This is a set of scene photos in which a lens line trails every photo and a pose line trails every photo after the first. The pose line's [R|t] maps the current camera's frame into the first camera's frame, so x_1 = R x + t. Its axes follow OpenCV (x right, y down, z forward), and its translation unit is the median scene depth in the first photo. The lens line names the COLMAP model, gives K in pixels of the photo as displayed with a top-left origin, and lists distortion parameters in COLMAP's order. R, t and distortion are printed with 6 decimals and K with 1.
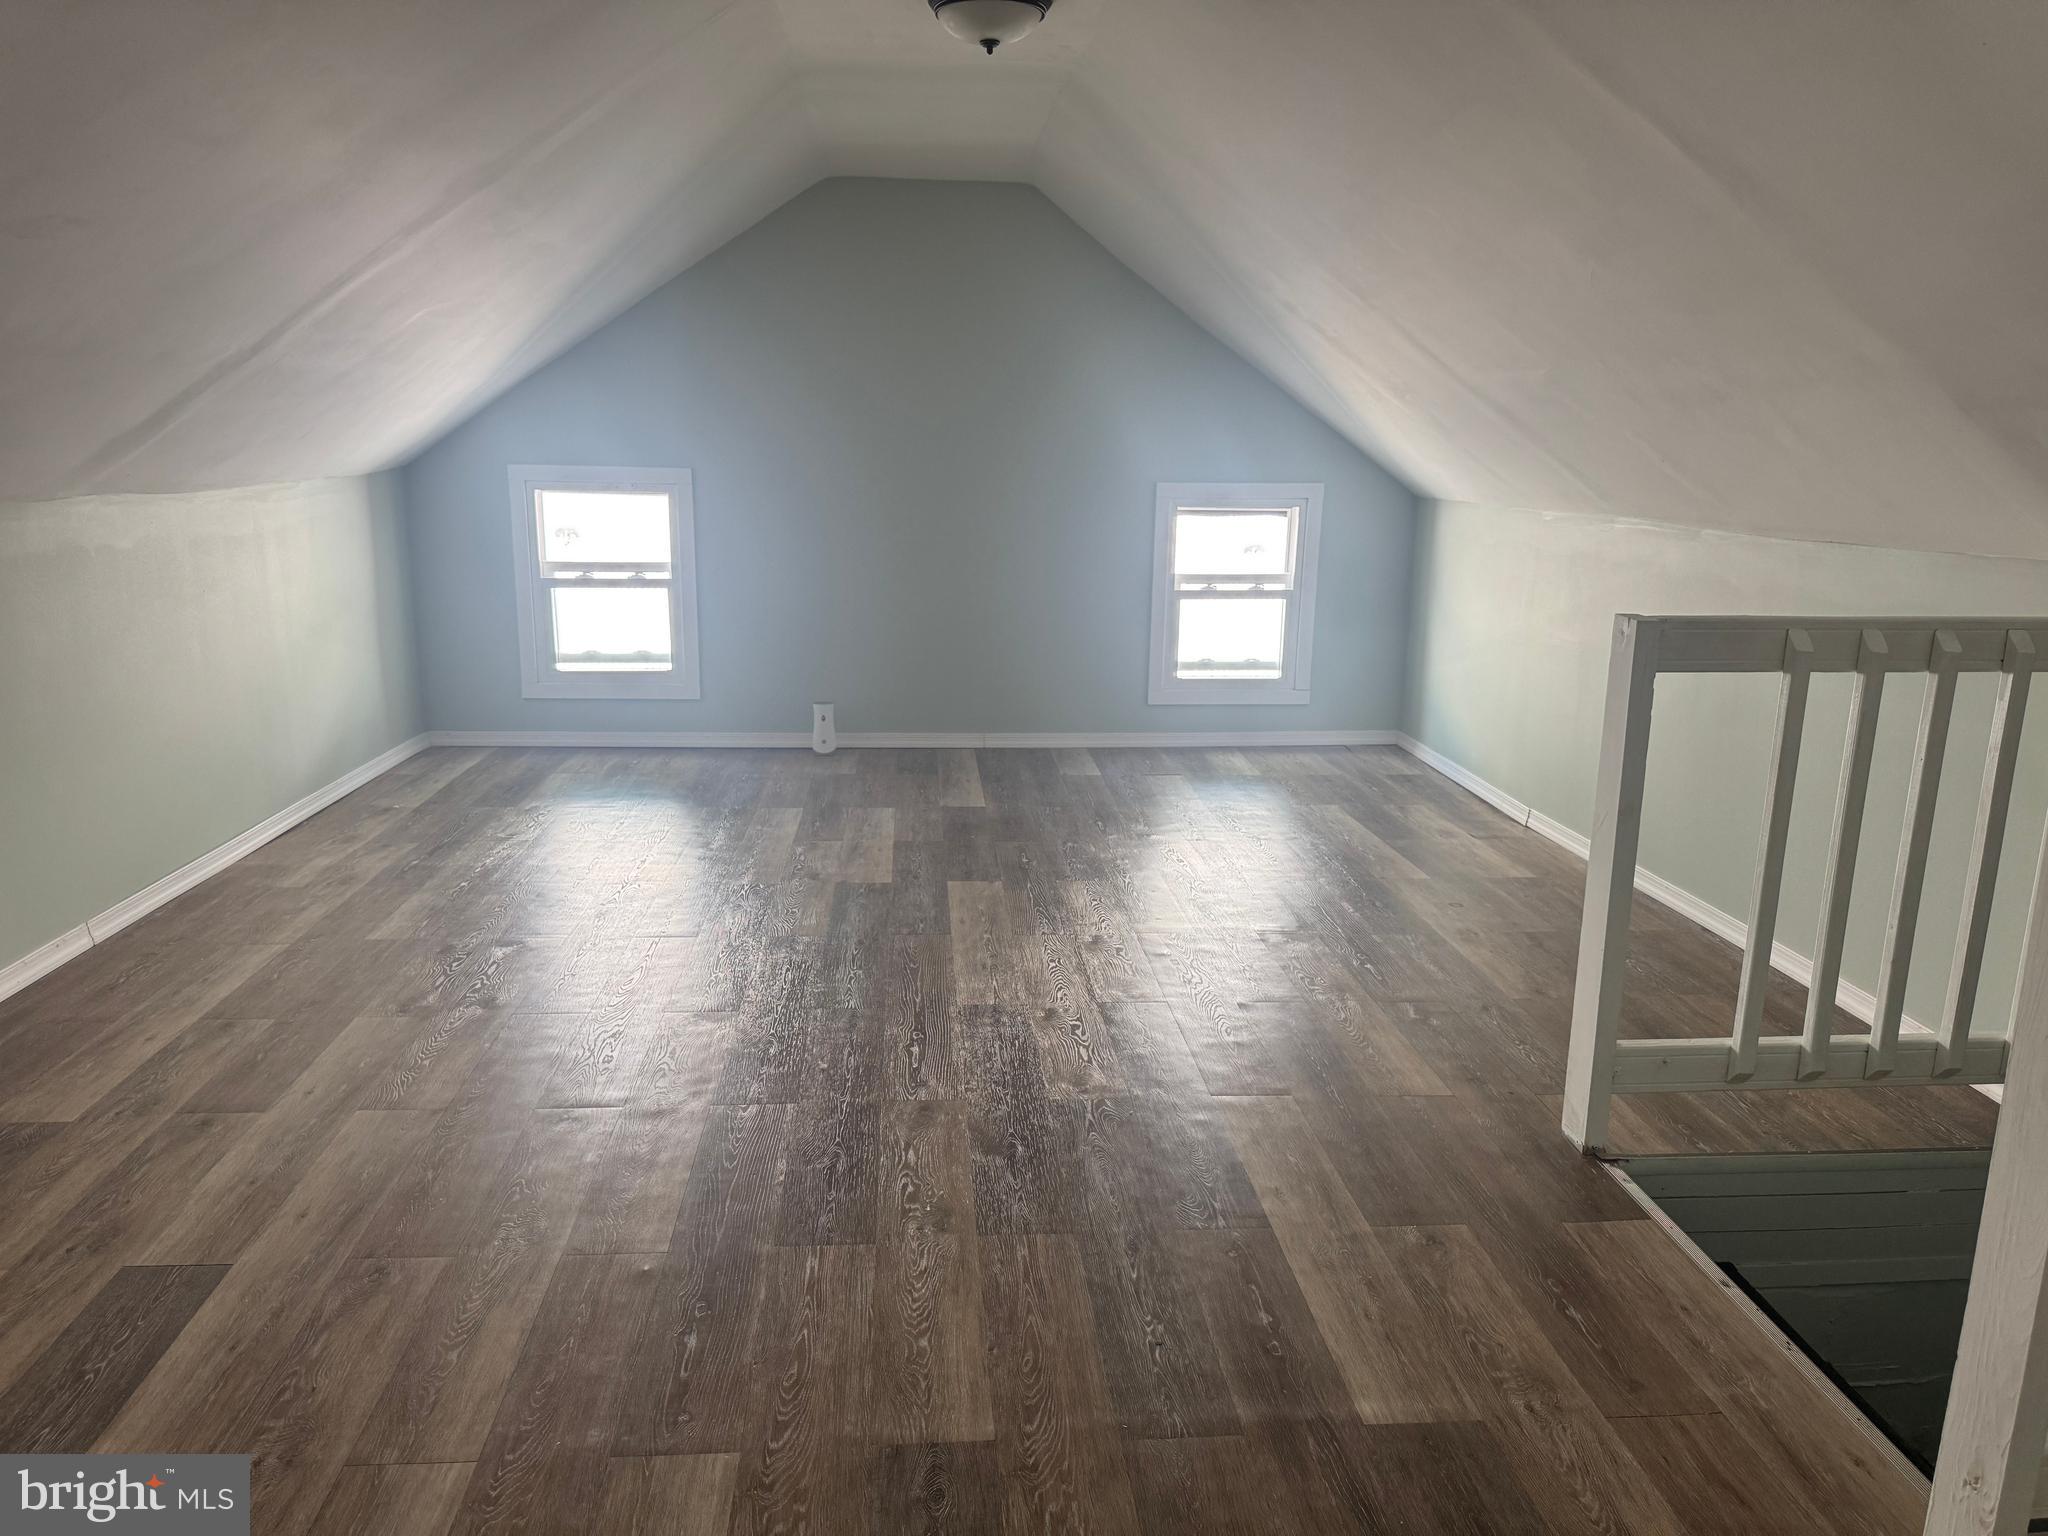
lens RADIAL K [[1439.2, 0, 1024.0], [0, 1439.2, 768.0], [0, 0, 1]] dist [0.094352, -0.143034]
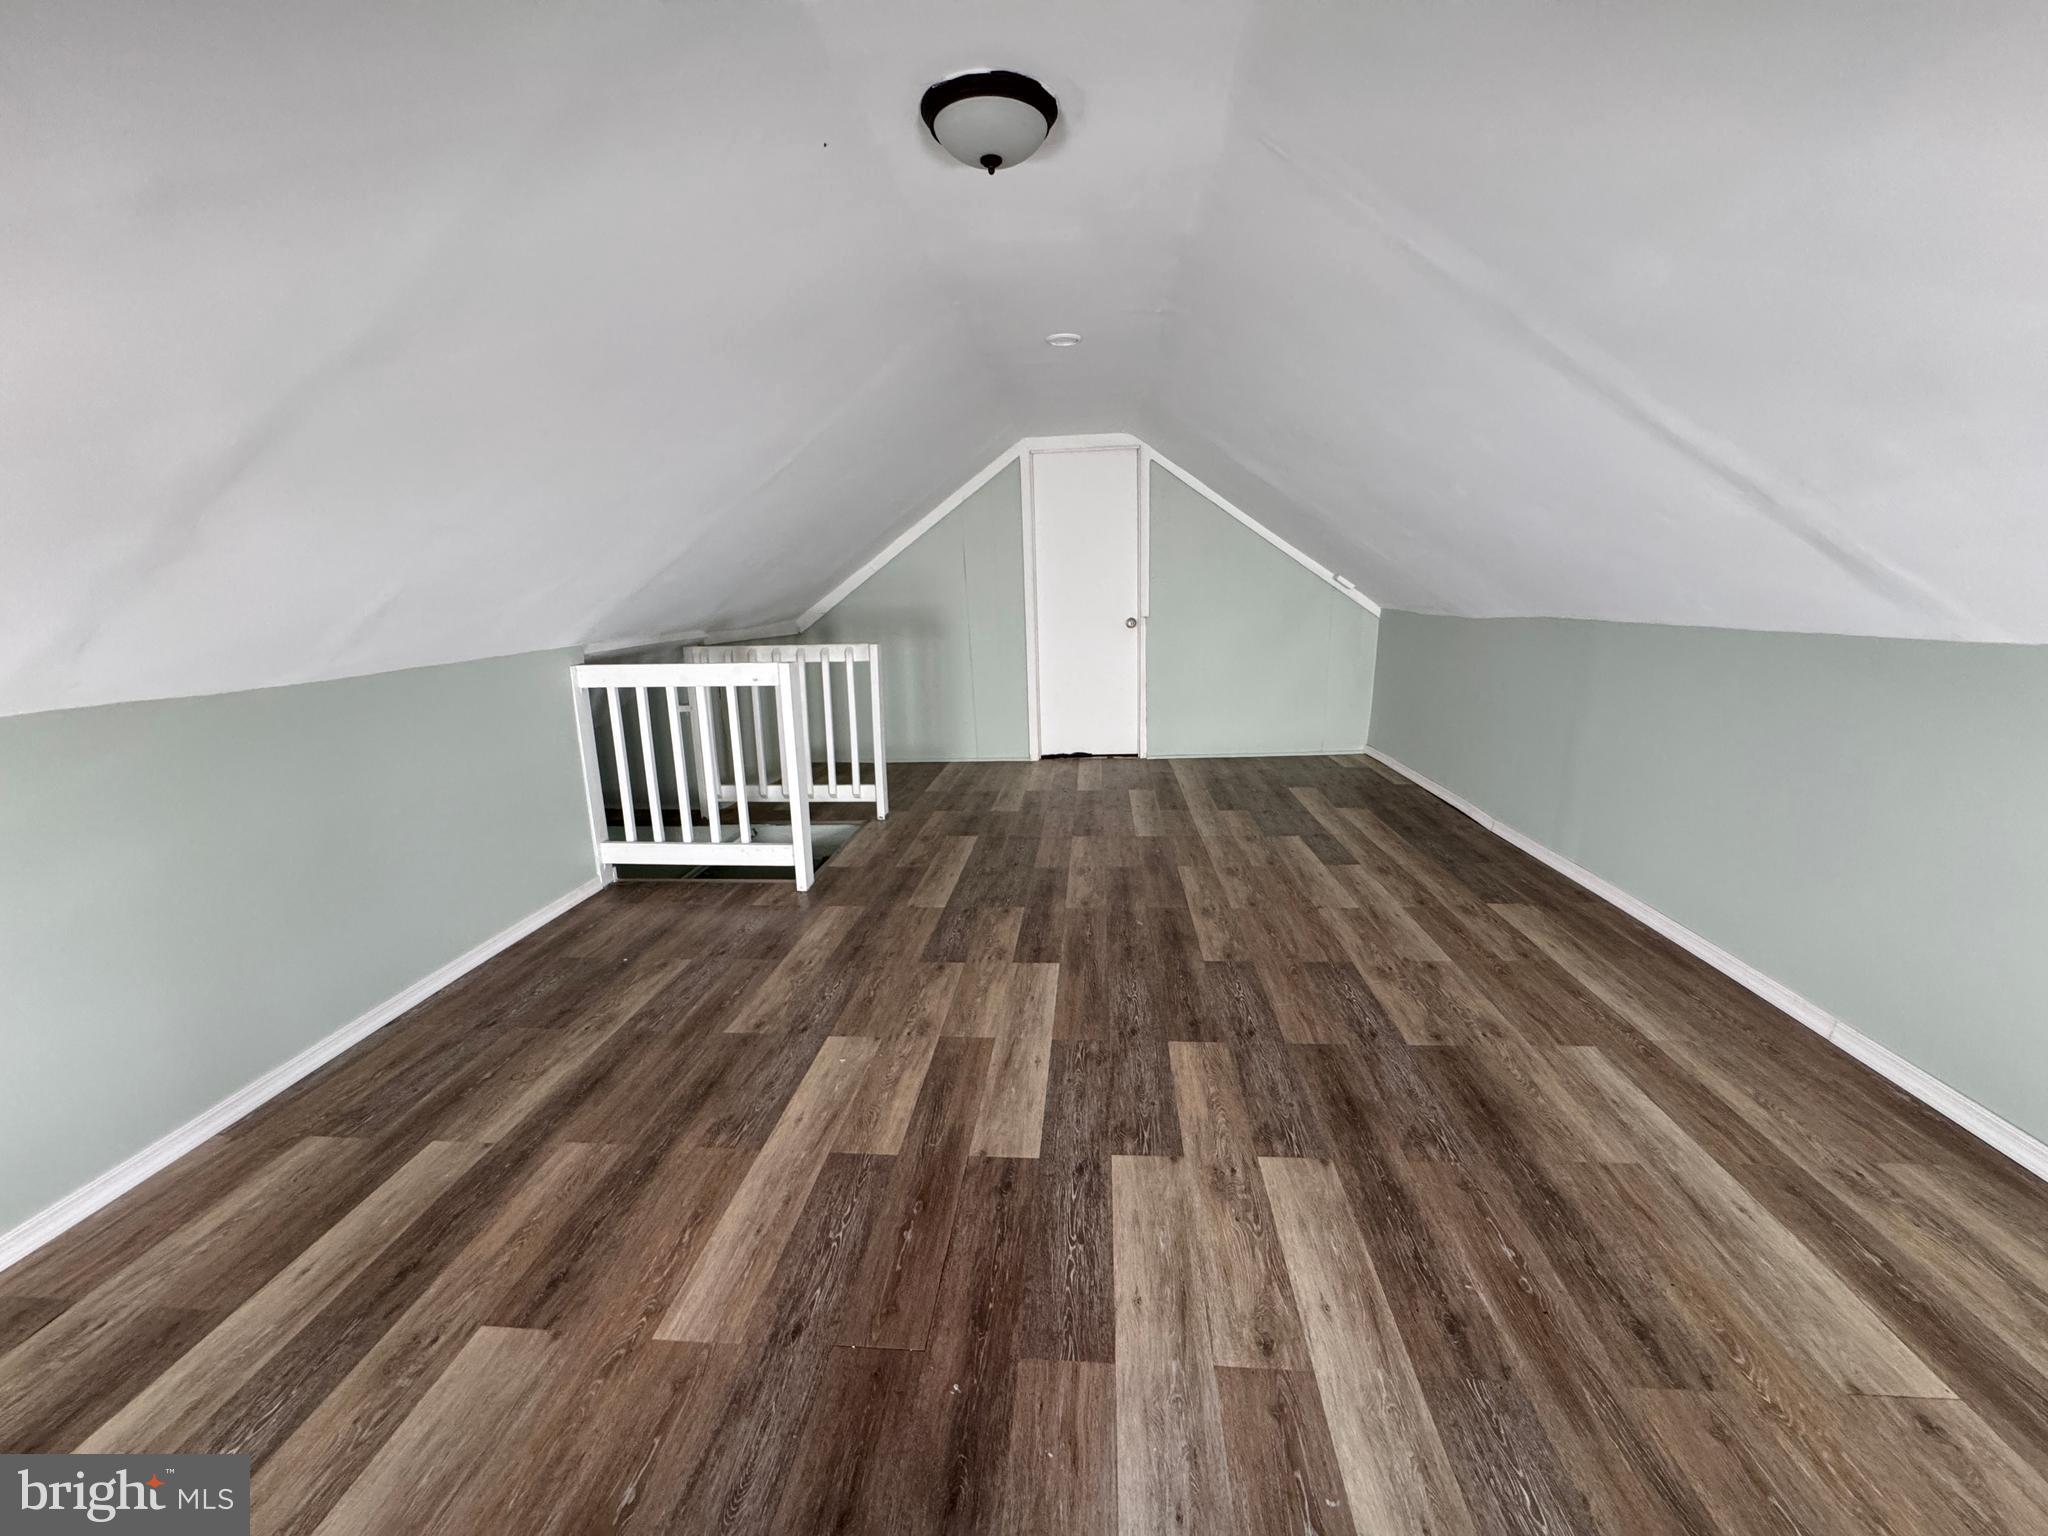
lens RADIAL K [[819.8, 0, 1029.3], [0, 819.8, 769.0], [0, 0, 1]] dist [-0.001918, -0.000232]
pose [[-0.987210, -0.025978, 0.157293, -0.134288], [0.044318, 0.903026, 0.427293, -0.357194], [-0.153140, 0.428799, -0.890325, 1.569975]]
